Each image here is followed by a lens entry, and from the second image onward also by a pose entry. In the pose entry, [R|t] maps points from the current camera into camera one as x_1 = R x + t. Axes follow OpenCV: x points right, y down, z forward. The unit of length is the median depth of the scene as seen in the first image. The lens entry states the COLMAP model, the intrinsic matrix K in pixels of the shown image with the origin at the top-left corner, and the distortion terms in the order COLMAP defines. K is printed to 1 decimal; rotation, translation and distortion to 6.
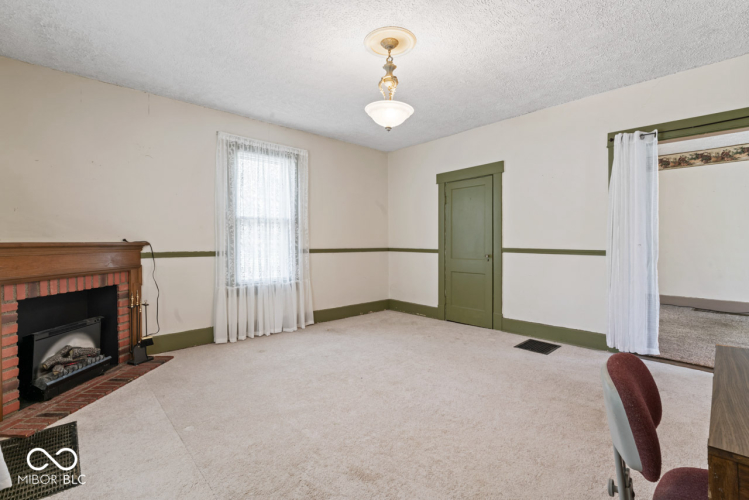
lens RADIAL K [[342.2, 0, 371.9], [0, 342.2, 242.2], [0, 0, 1]] dist [-0.002528, -0.000157]
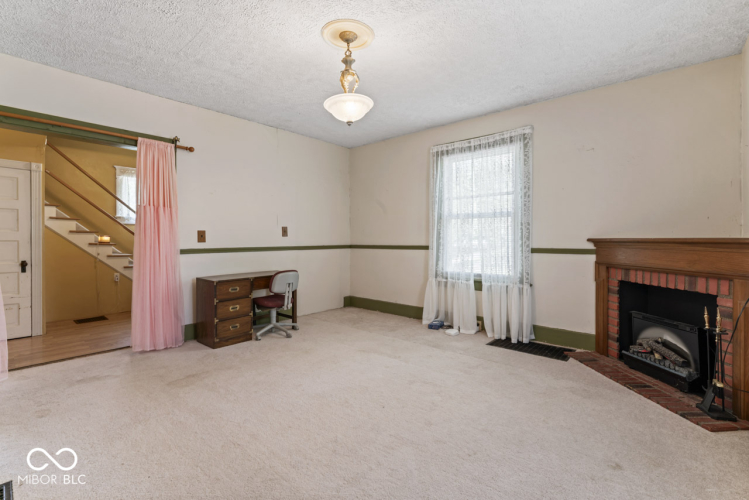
lens RADIAL K [[339.8, 0, 374.5], [0, 339.8, 250.0], [0, 0, 1]] dist [-0.002594, -0.000342]
pose [[-0.993812, 0.004296, -0.110995, 0.074547], [0.000948, 0.999544, 0.030196, 0.003977], [0.111074, 0.029904, -0.993362, 1.690545]]
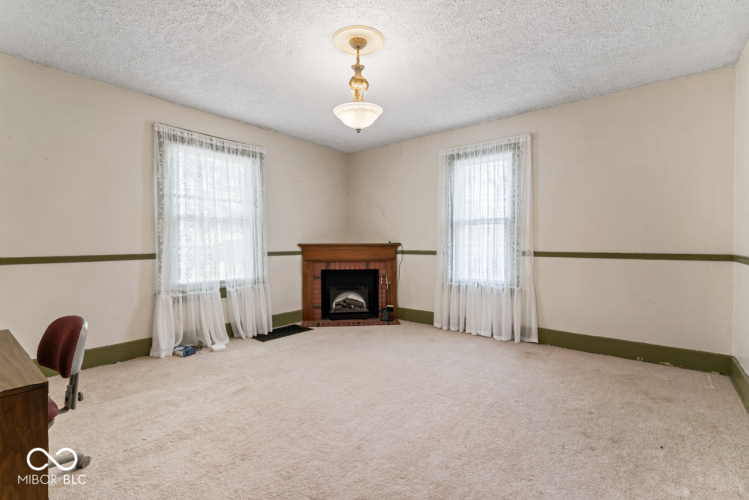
lens RADIAL K [[339.8, 0, 374.5], [0, 339.8, 250.0], [0, 0, 1]] dist [-0.002594, -0.000342]
pose [[0.137410, 0.021364, -0.990284, 0.891709], [0.001670, 0.999761, 0.021800, -0.003918], [0.990513, -0.004650, 0.137341, 0.779680]]
